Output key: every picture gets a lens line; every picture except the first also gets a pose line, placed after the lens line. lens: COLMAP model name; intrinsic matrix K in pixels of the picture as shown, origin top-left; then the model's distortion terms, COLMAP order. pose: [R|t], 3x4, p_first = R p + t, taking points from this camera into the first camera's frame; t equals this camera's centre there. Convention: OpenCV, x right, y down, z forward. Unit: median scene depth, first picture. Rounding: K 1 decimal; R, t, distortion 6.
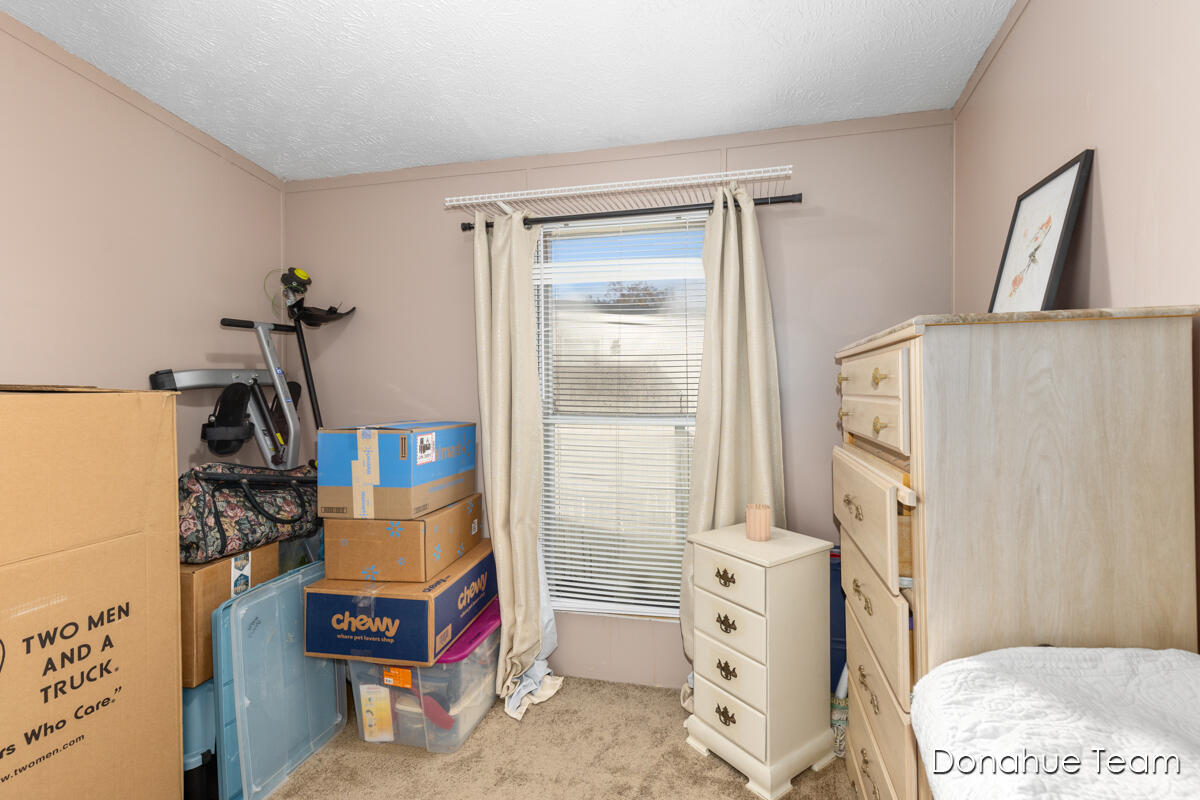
lens RADIAL K [[550.1, 0, 610.0], [0, 550.1, 391.6], [0, 0, 1]] dist [0.004174, -0.000240]
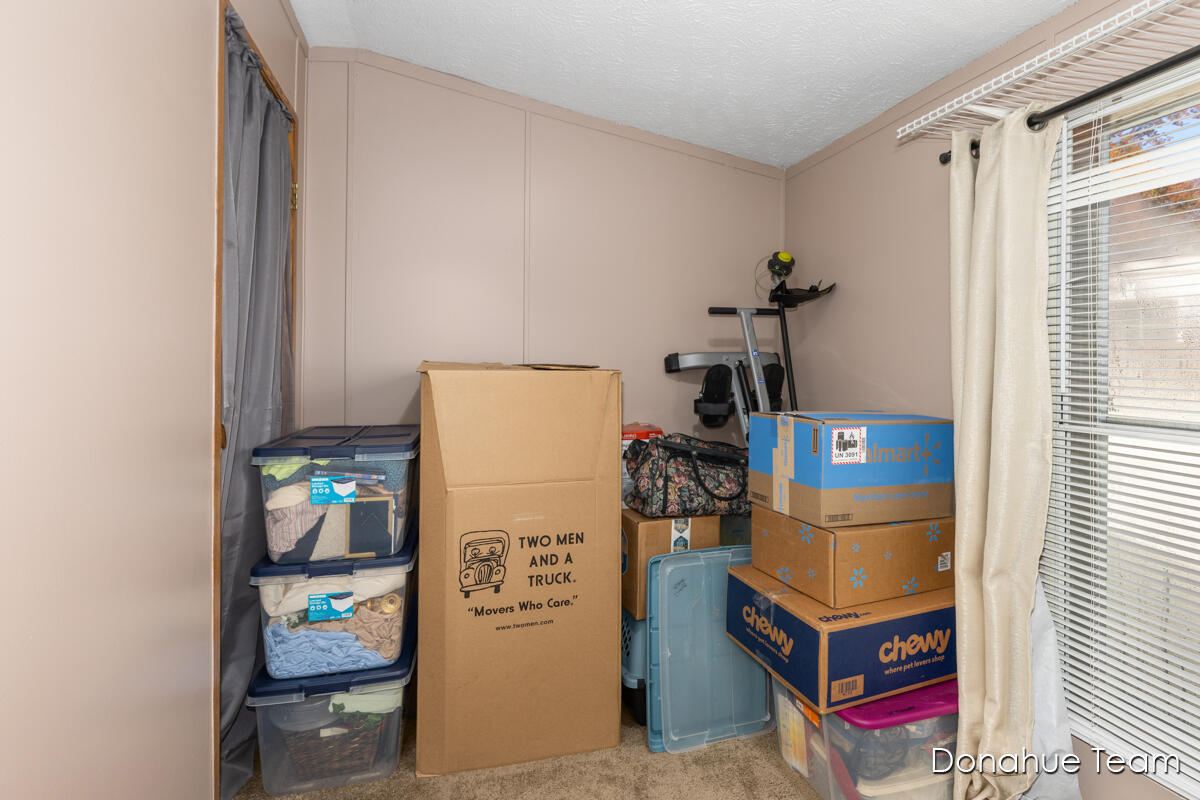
lens RADIAL K [[550.1, 0, 615.5], [0, 550.1, 368.1], [0, 0, 1]] dist [0.004174, -0.000240]
pose [[0.503693, 0.010565, -0.863818, 0.202652], [-0.021330, 0.999772, -0.000210, -0.003941], [0.863620, 0.018531, 0.503803, 0.298460]]
